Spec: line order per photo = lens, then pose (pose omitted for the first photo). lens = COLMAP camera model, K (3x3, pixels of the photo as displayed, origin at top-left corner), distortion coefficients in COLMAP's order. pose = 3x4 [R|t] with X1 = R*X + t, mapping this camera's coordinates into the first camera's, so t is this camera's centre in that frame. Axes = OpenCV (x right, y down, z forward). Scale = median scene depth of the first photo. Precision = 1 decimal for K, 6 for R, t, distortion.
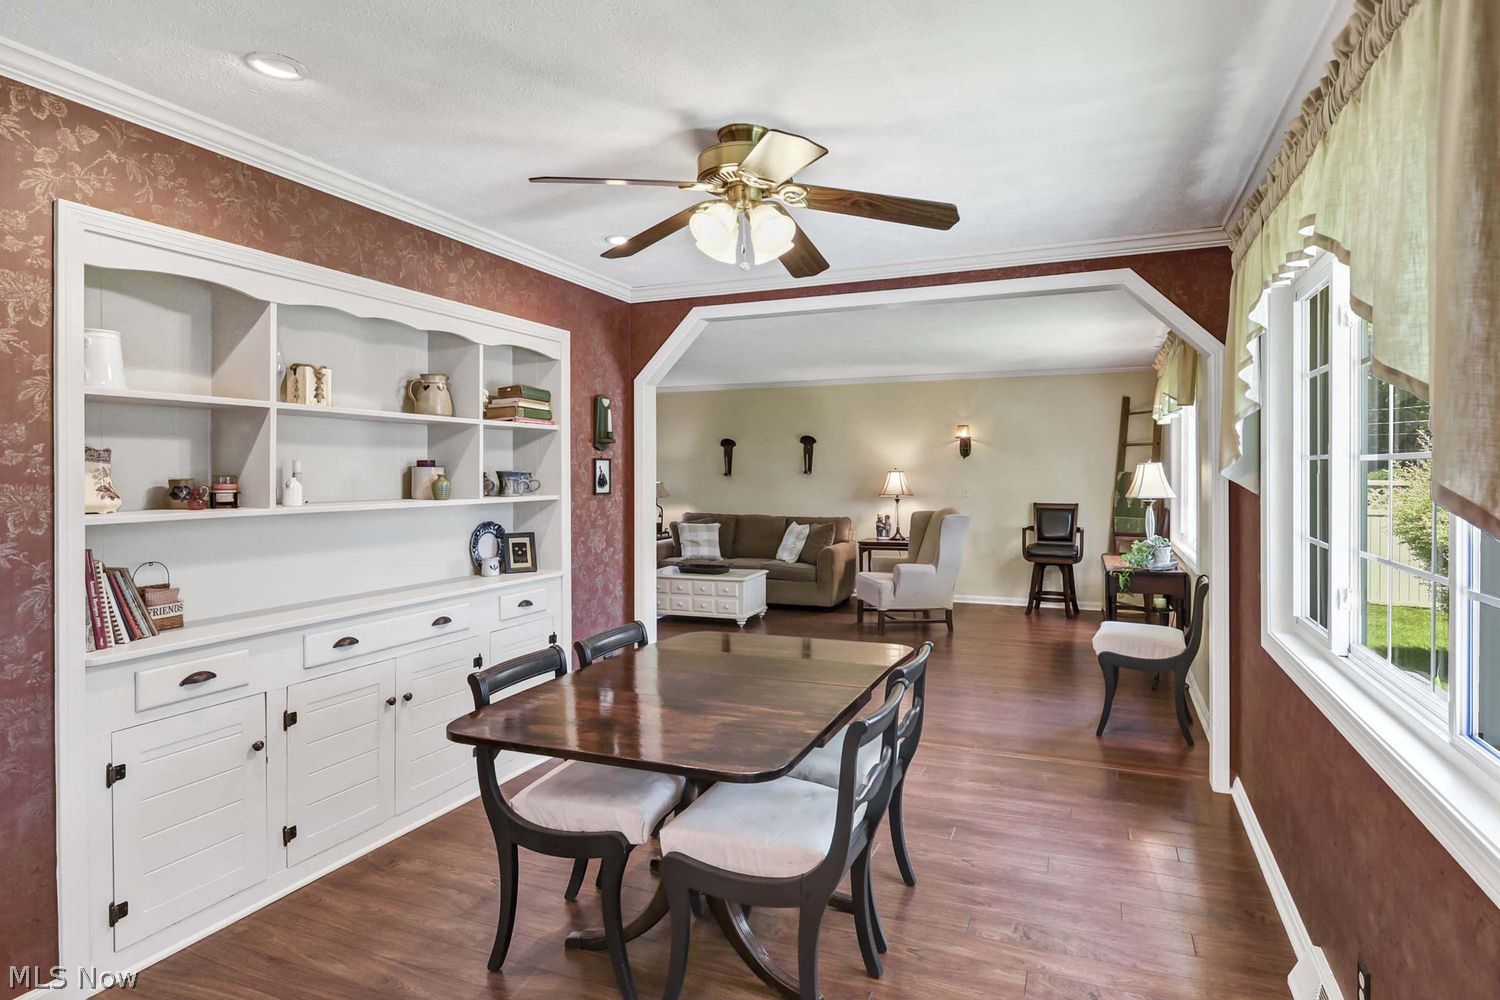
lens RADIAL K [[813.5, 0, 775.7], [0, 813.5, 473.9], [0, 0, 1]] dist [0.005157, -0.010148]
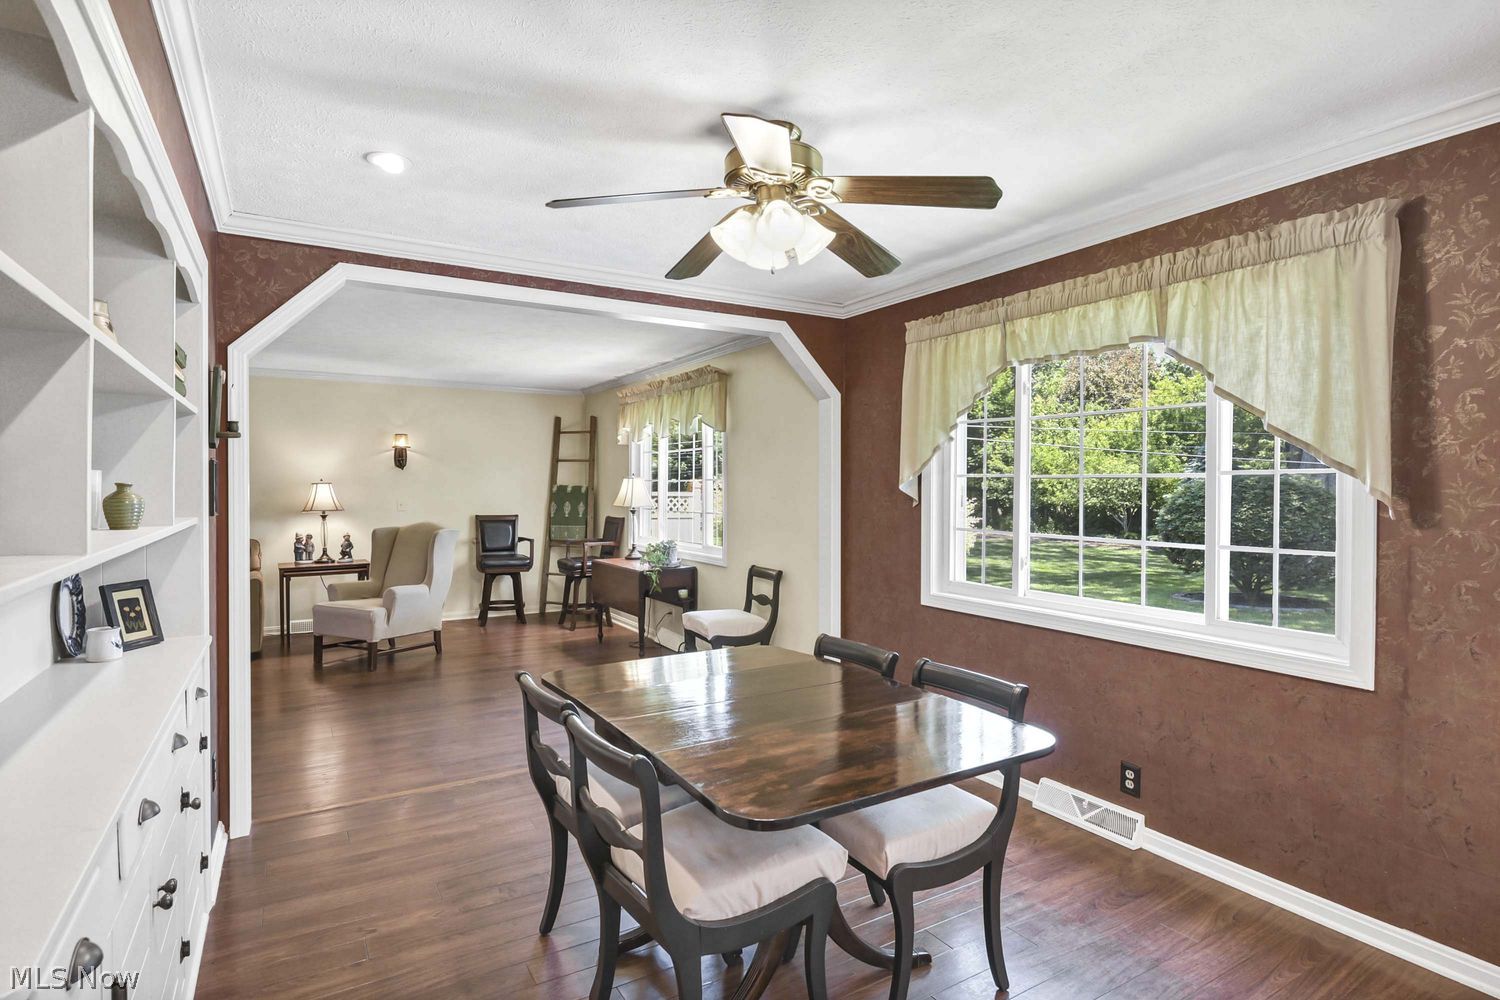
lens RADIAL K [[773.4, 0, 769.7], [0, 773.4, 493.4], [0, 0, 1]] dist [0.003600, -0.000781]
pose [[0.594385, -0.003999, 0.804171, -0.468260], [-0.002294, 0.999975, 0.006669, 0.002722], [-0.804177, -0.005808, 0.594361, 0.272741]]
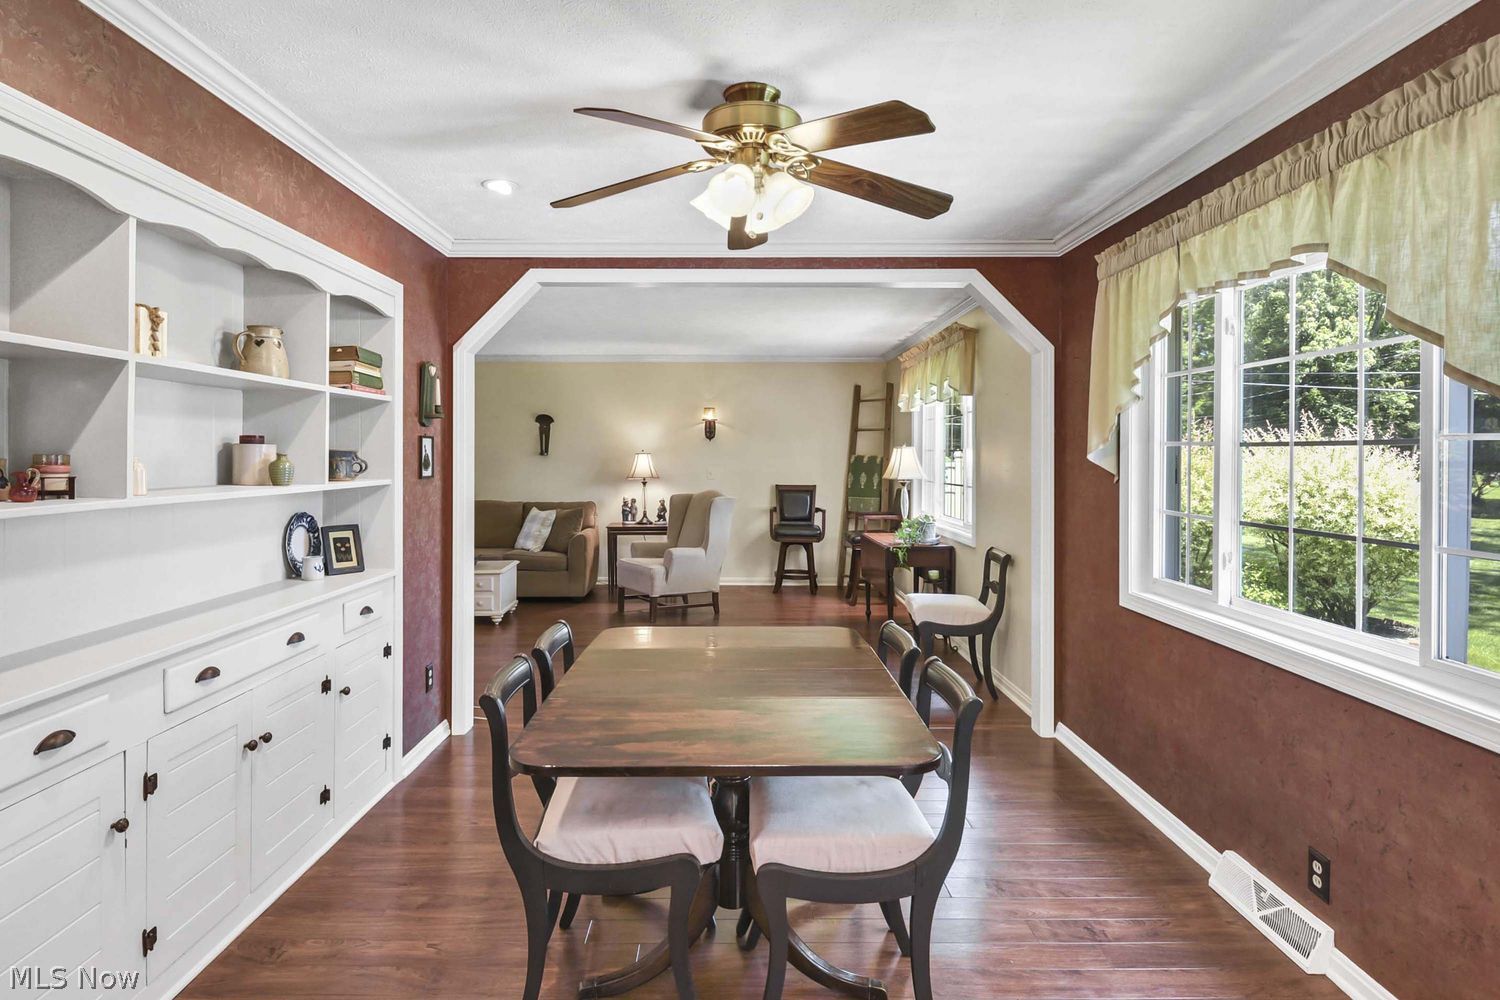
lens RADIAL K [[838.8, 0, 735.7], [0, 838.8, 456.4], [0, 0, 1]] dist [-0.000848, -0.003576]
pose [[0.928366, 0.004682, 0.371637, -0.247988], [-0.004687, 0.999989, -0.000892, 0.001735], [-0.371637, -0.000914, 0.928378, 0.063054]]
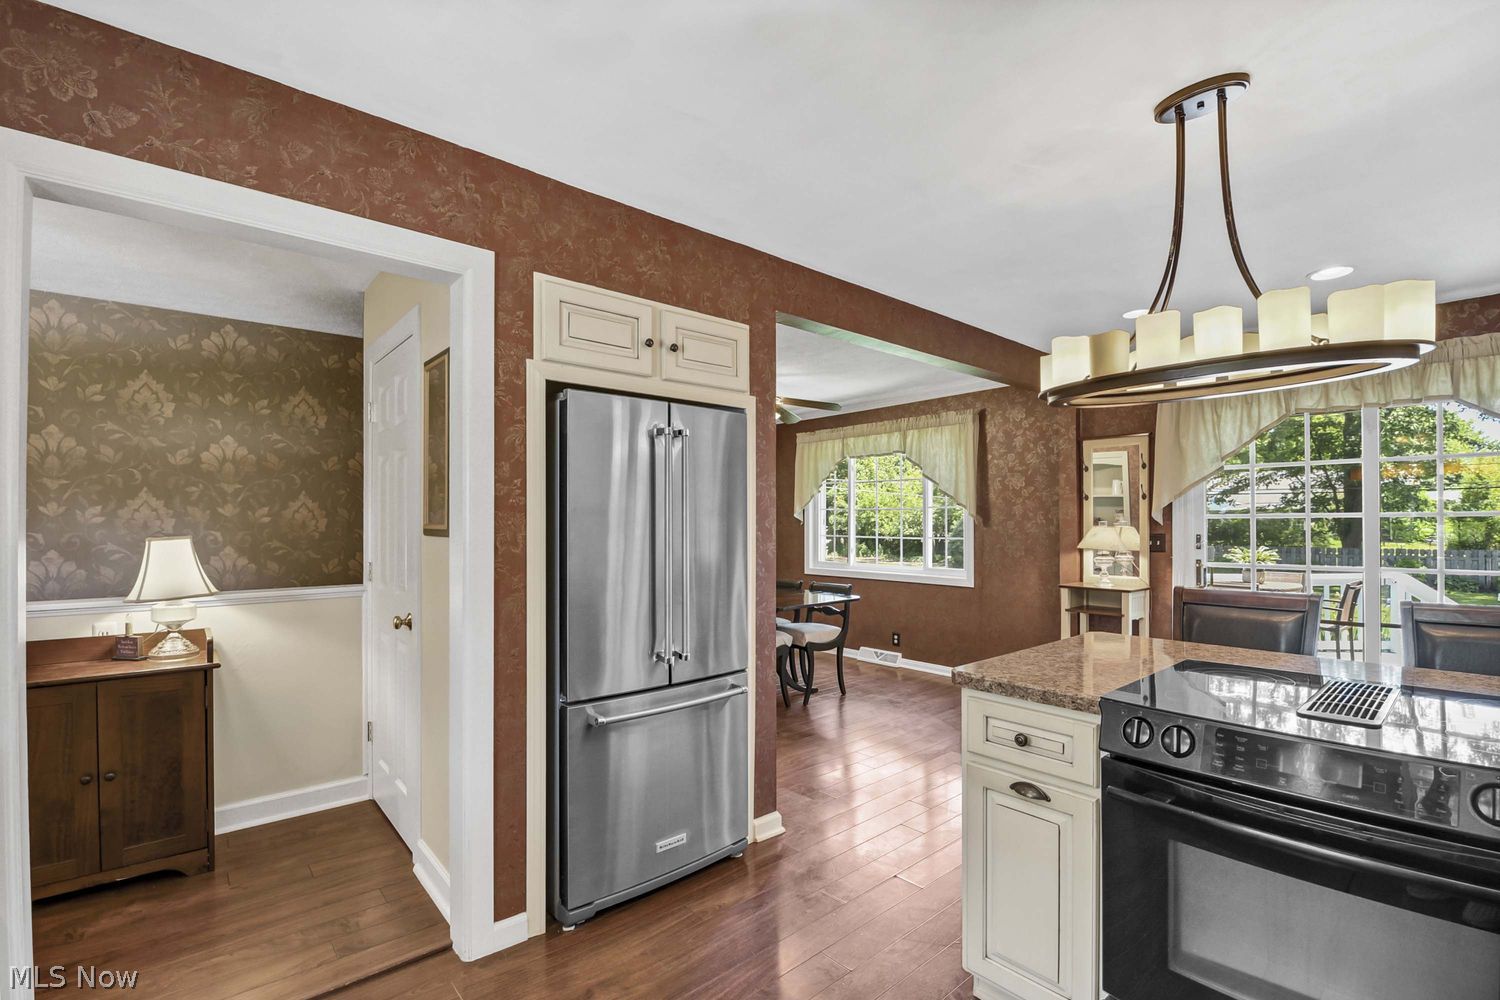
lens RADIAL K [[672.8, 0, 774.0], [0, 672.8, 520.7], [0, 0, 1]] dist [-0.000437, -0.000067]
pose [[0.442016, 0.006439, 0.896984, -1.118975], [0.001312, 0.999969, -0.007825, 0.027207], [-0.897006, 0.004635, 0.441994, 0.020285]]
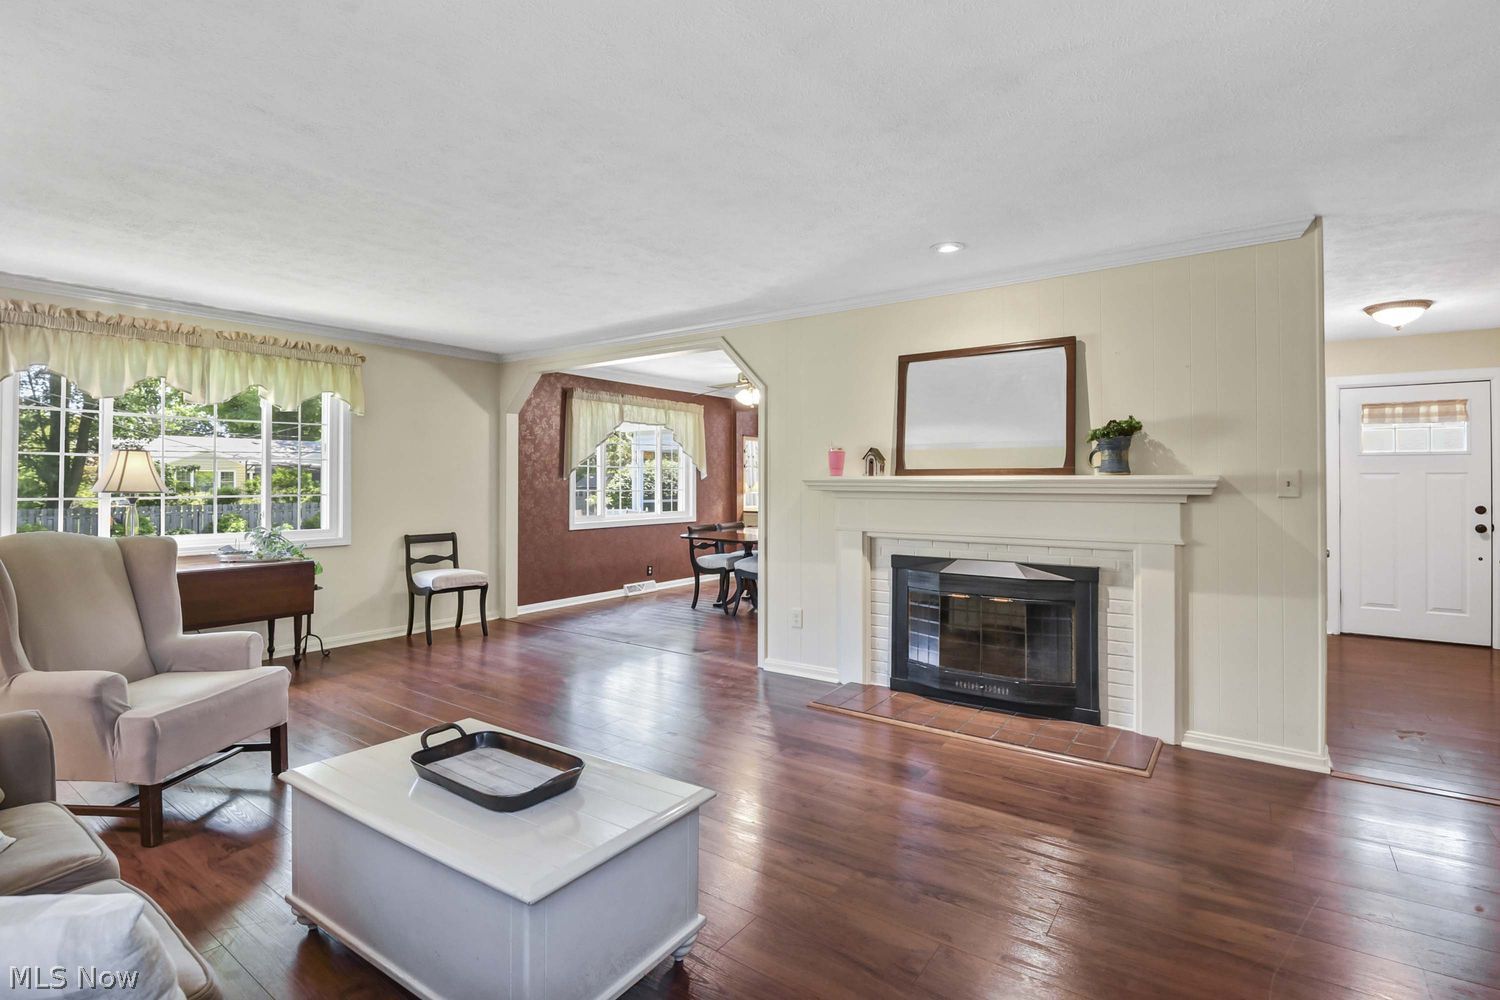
lens RADIAL K [[705.9, 0, 732.5], [0, 705.9, 475.8], [0, 0, 1]] dist [-0.002721, -0.000286]
pose [[-0.964406, 0.003448, 0.264404, -0.425750], [0.001640, 0.999974, -0.007057, 0.026048], [-0.264421, -0.006372, -0.964386, 2.244041]]
